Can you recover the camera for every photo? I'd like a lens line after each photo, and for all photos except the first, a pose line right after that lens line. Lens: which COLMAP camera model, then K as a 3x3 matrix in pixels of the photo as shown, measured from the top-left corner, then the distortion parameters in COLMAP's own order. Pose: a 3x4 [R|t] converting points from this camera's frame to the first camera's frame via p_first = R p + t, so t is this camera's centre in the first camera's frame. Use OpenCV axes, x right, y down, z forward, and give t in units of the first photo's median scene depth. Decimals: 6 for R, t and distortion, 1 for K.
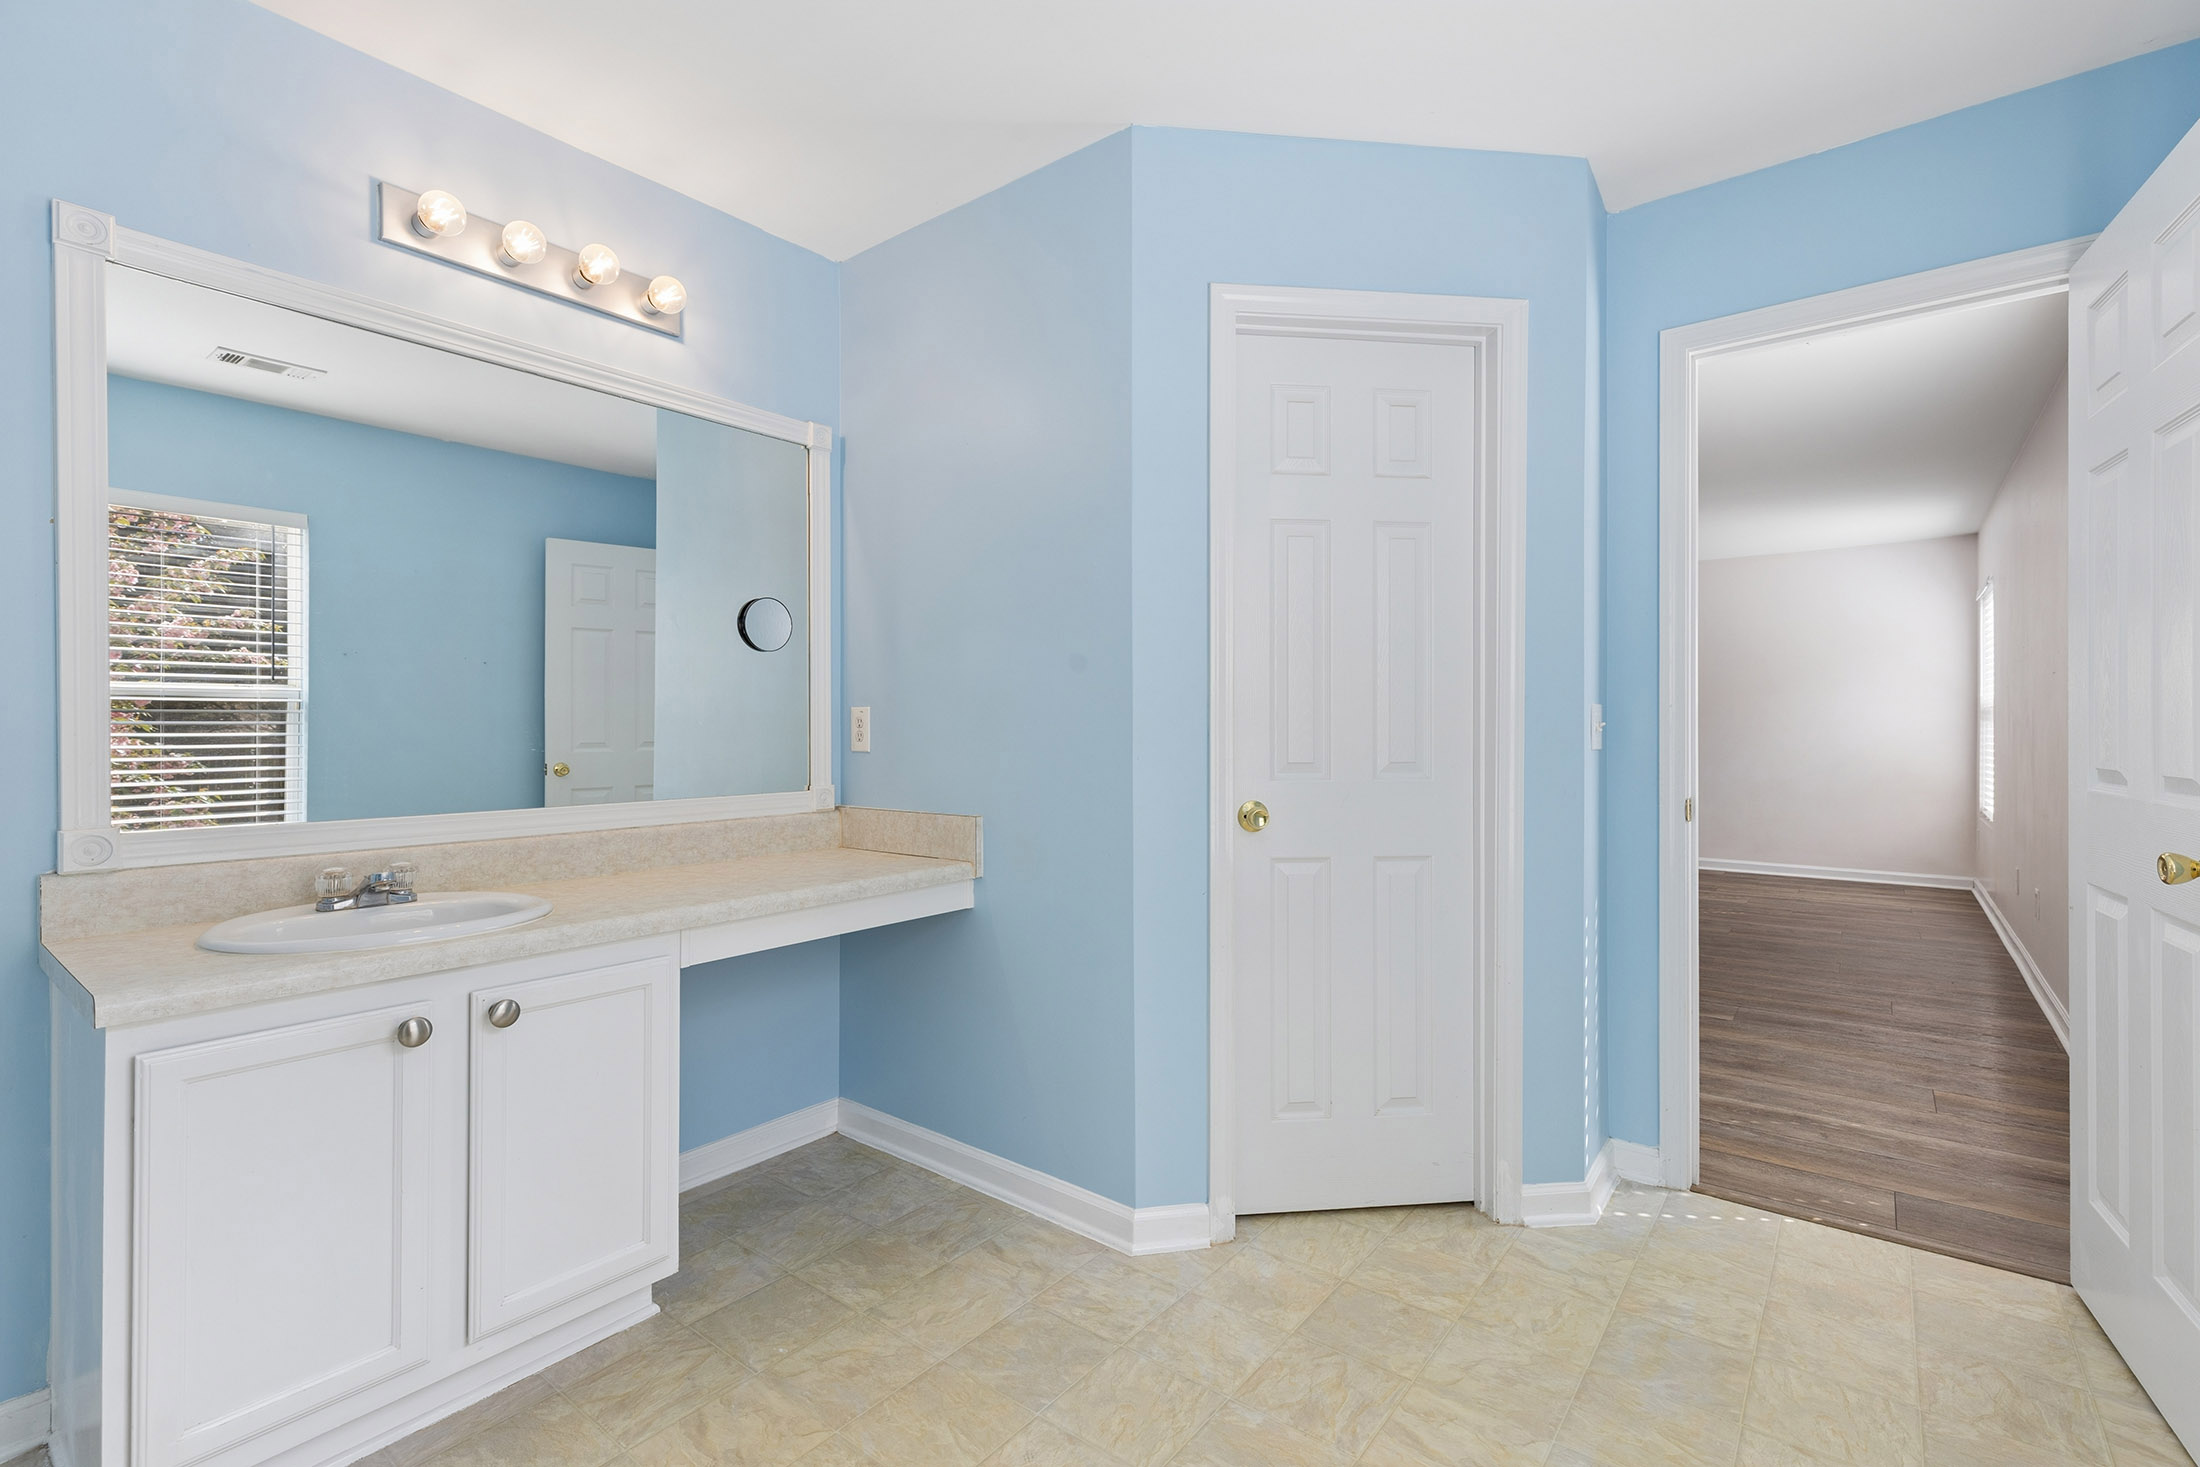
lens RADIAL K [[983.1, 0, 1106.3], [0, 983.1, 726.3], [0, 0, 1]] dist [0.005410, -0.000280]
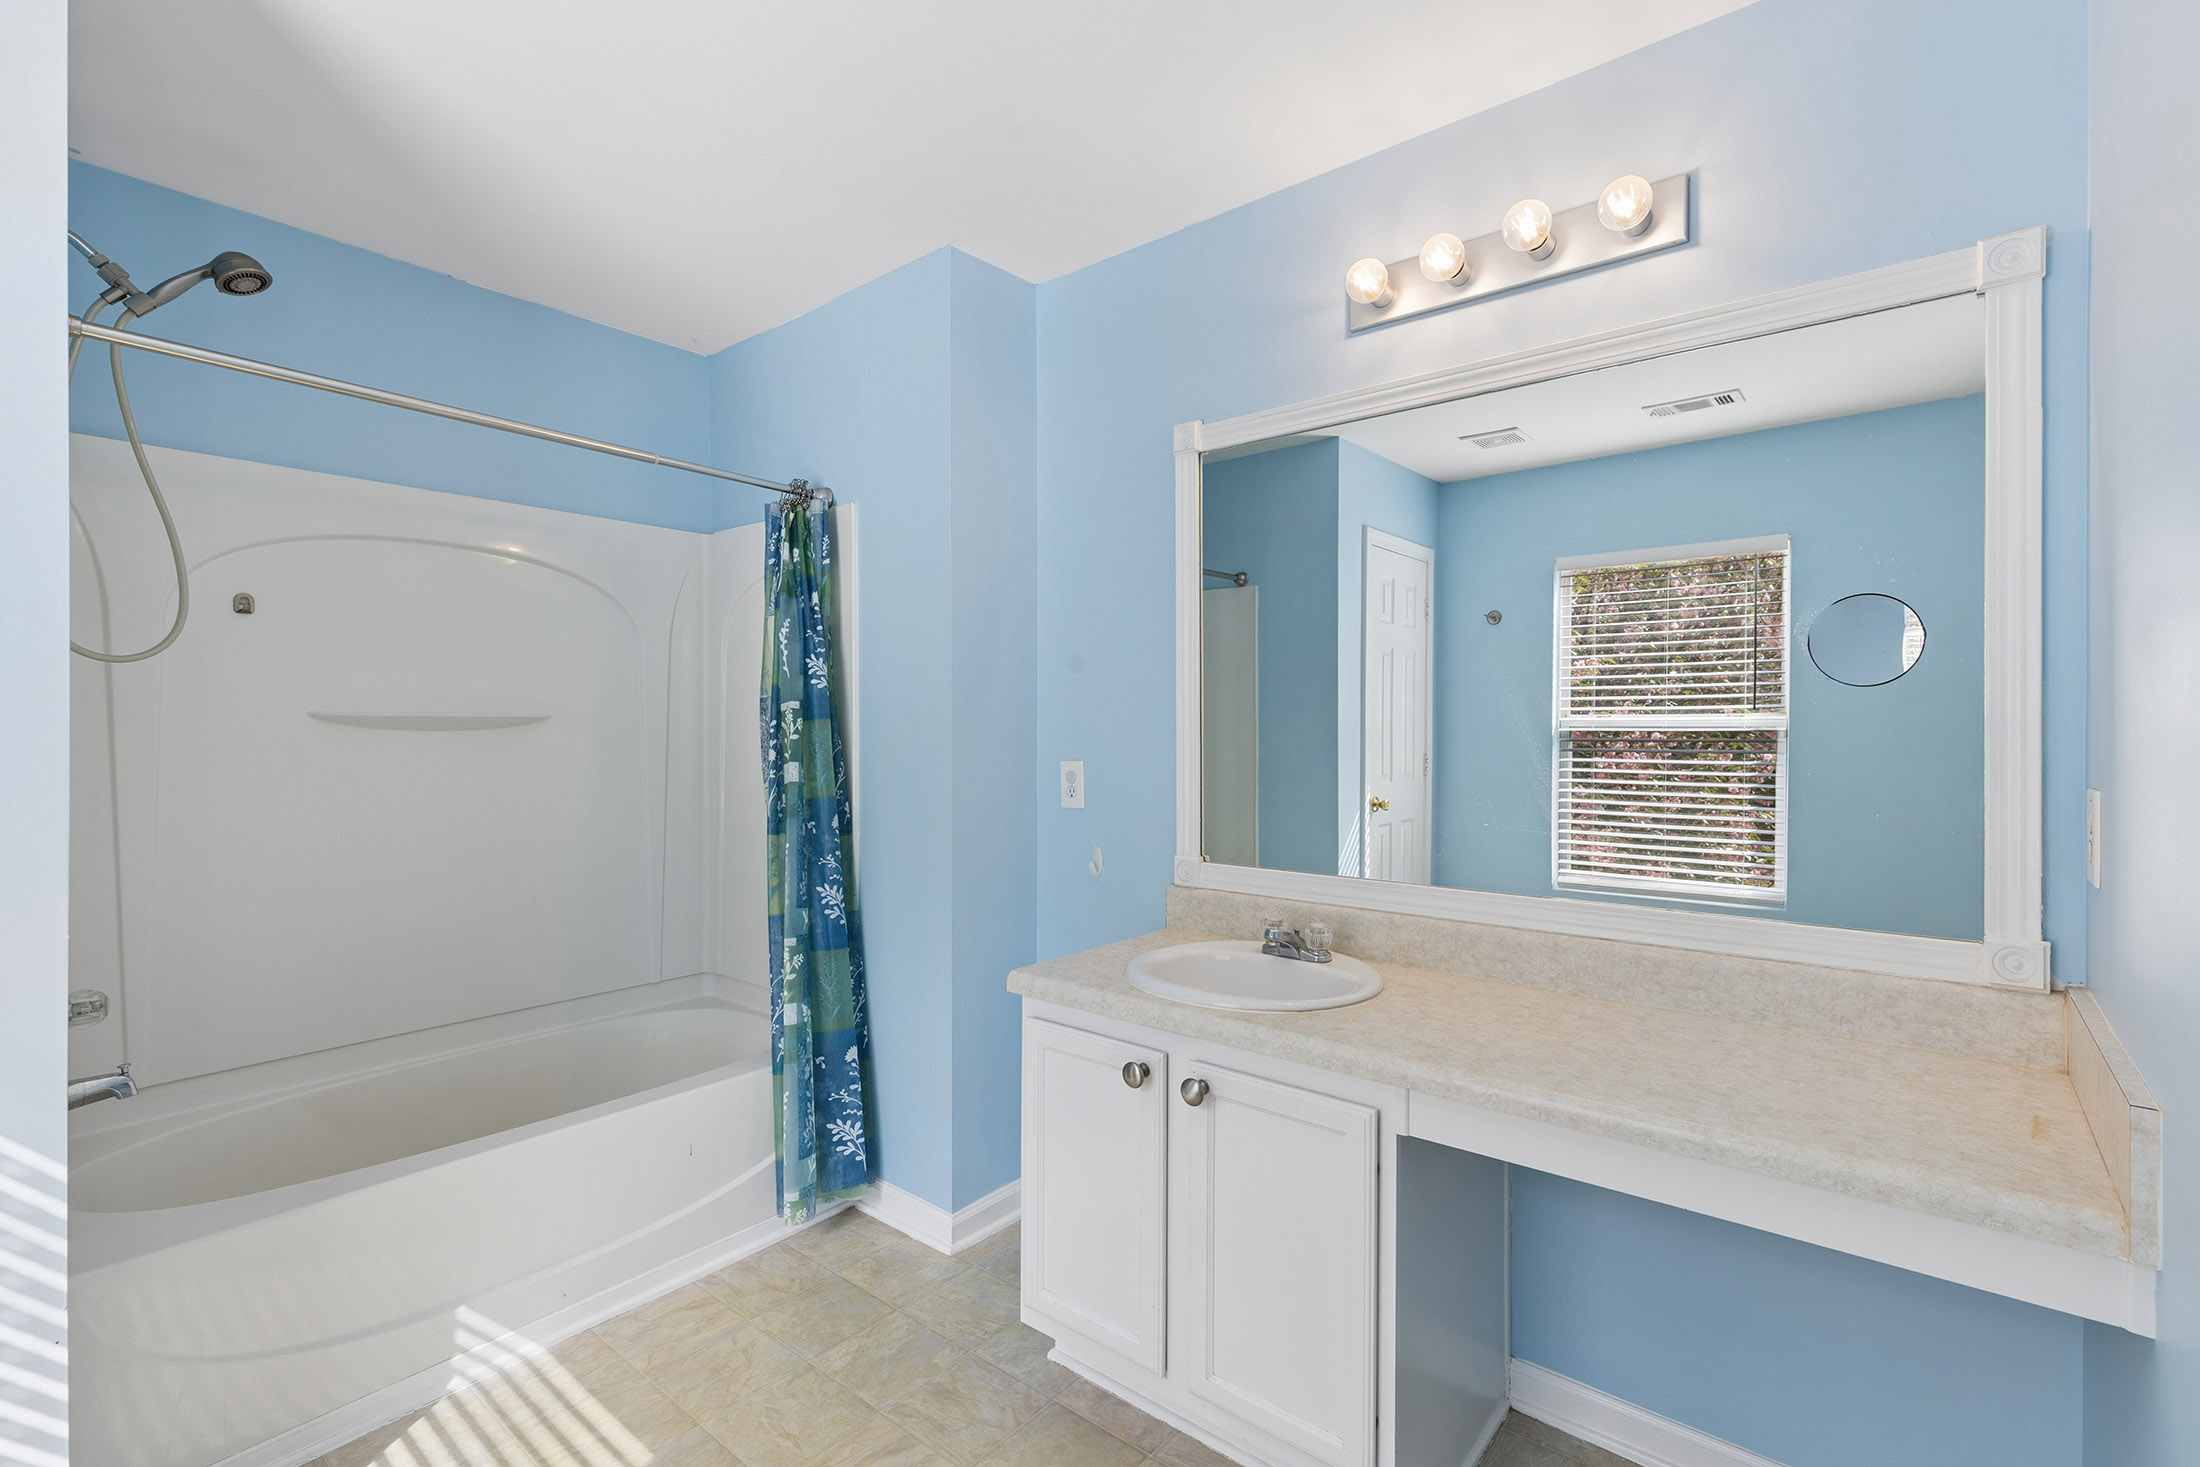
lens RADIAL K [[983.6, 0, 1104.3], [0, 983.6, 731.3], [0, 0, 1]] dist [0.008539, -0.000823]
pose [[-0.024300, 0.003170, -0.999700, 0.333725], [-0.001889, 0.999993, 0.003216, -0.067957], [0.999703, 0.001967, -0.024294, 0.761479]]
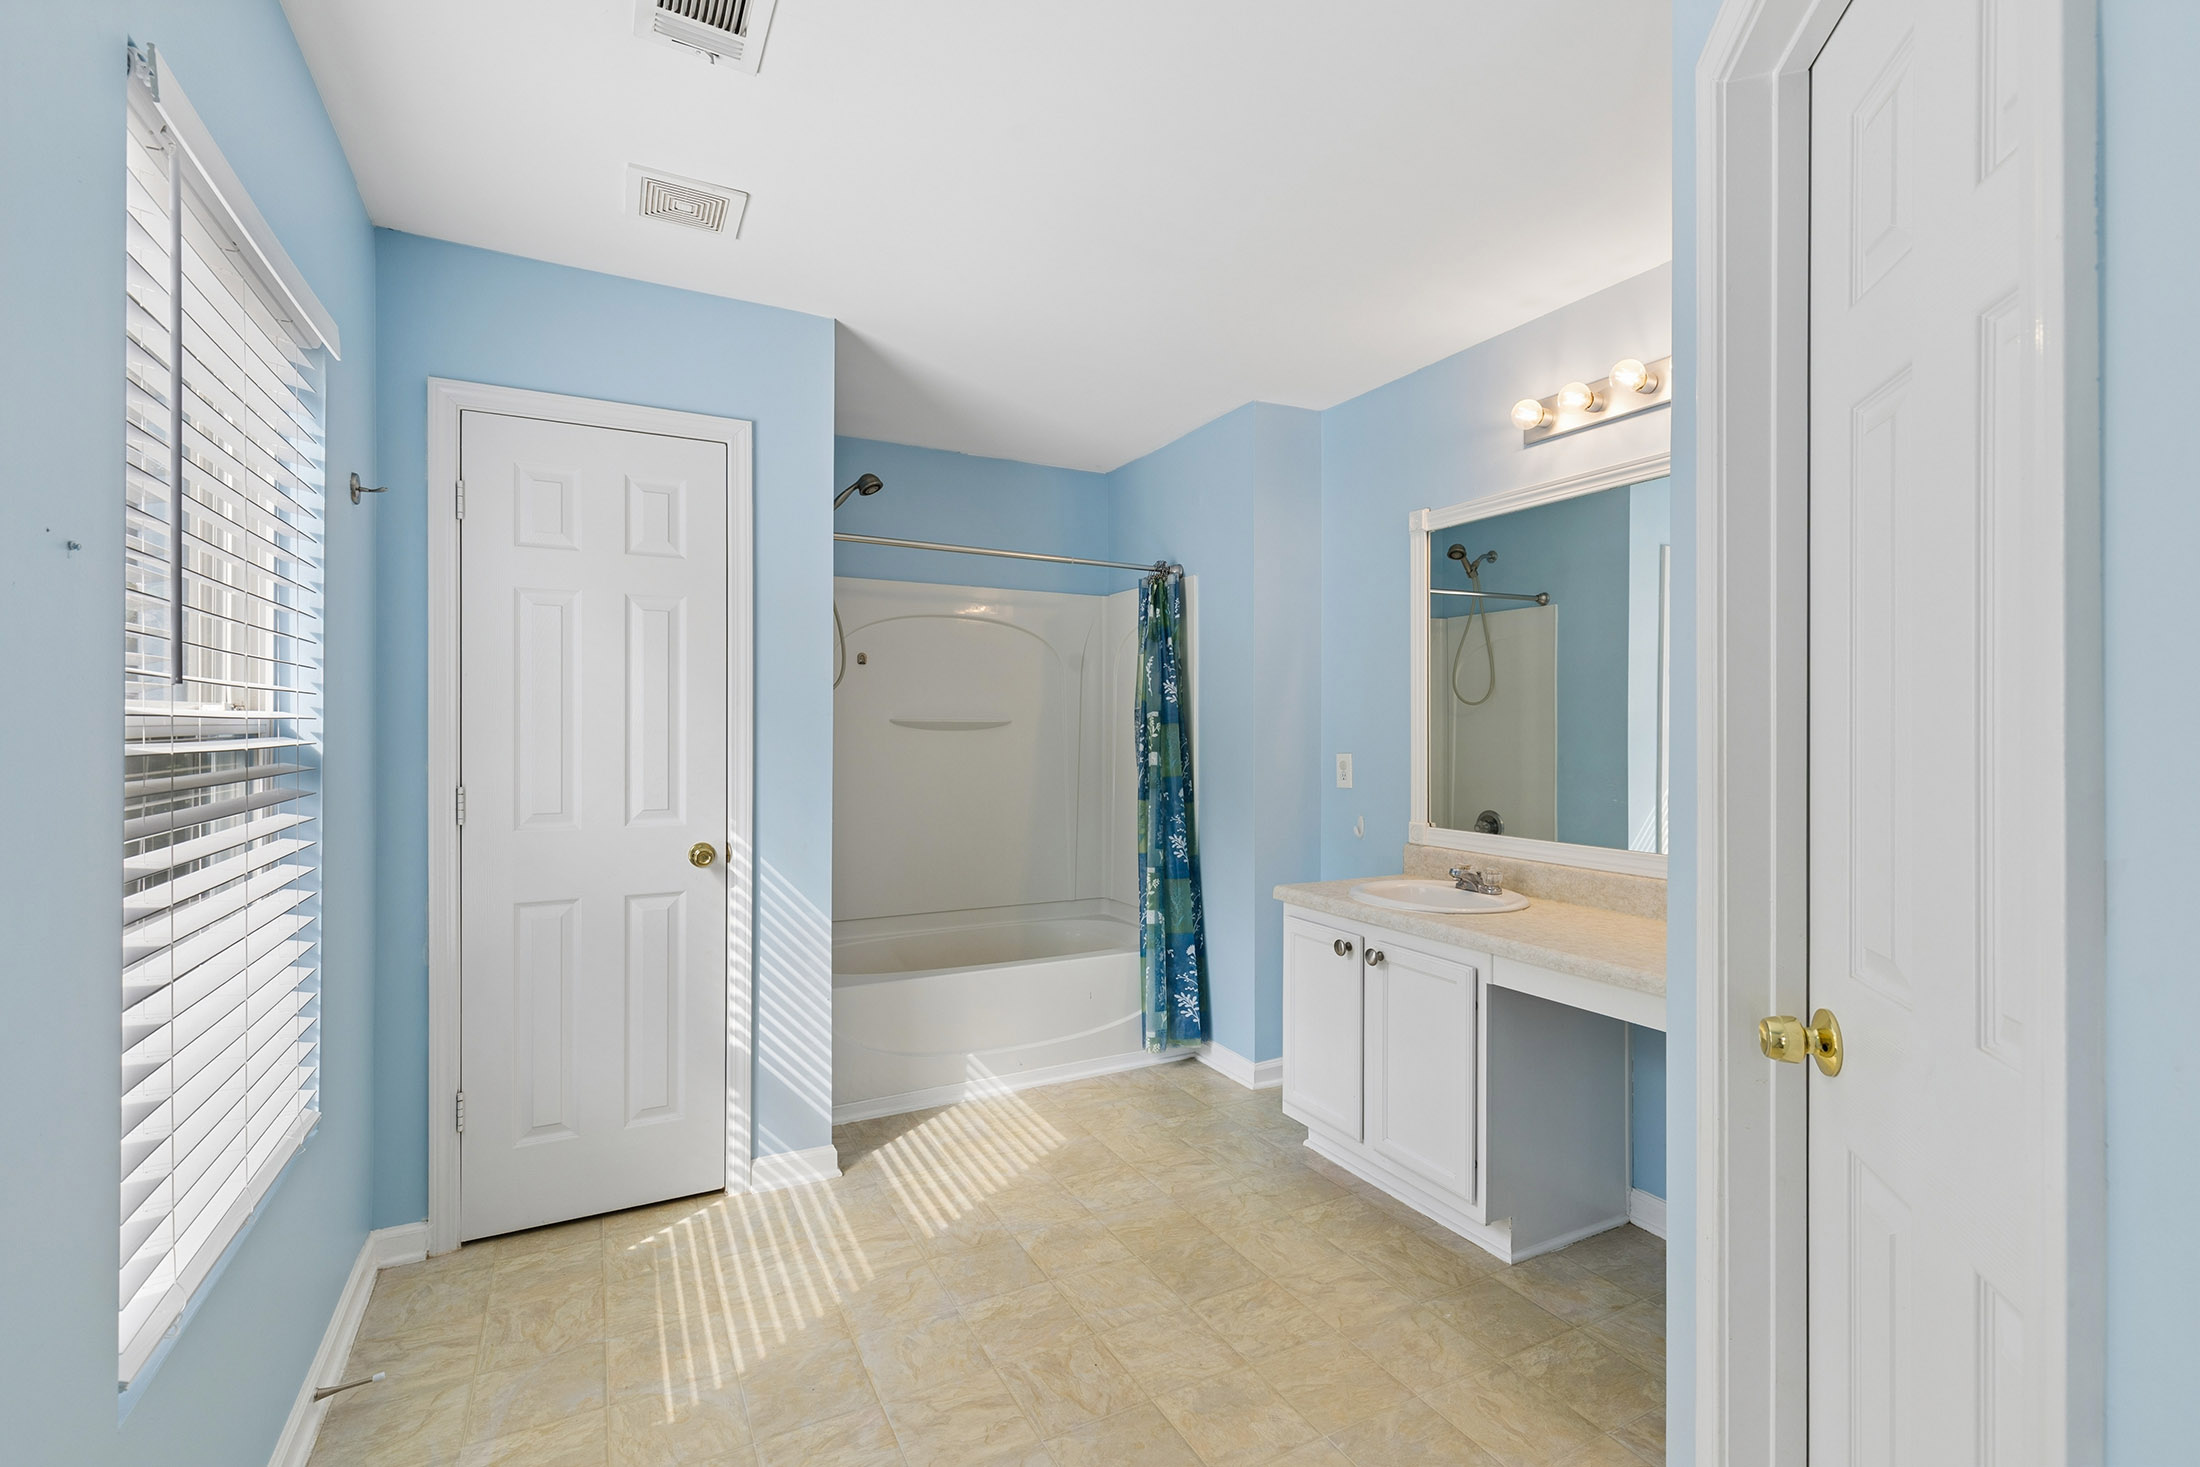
lens RADIAL K [[983.1, 0, 1106.3], [0, 983.1, 726.3], [0, 0, 1]] dist [0.005410, -0.000280]
pose [[-0.410708, -0.004102, -0.911758, 0.863563], [-0.004220, 0.999988, -0.002599, -0.068262], [0.911757, 0.002780, -0.410720, 1.034257]]
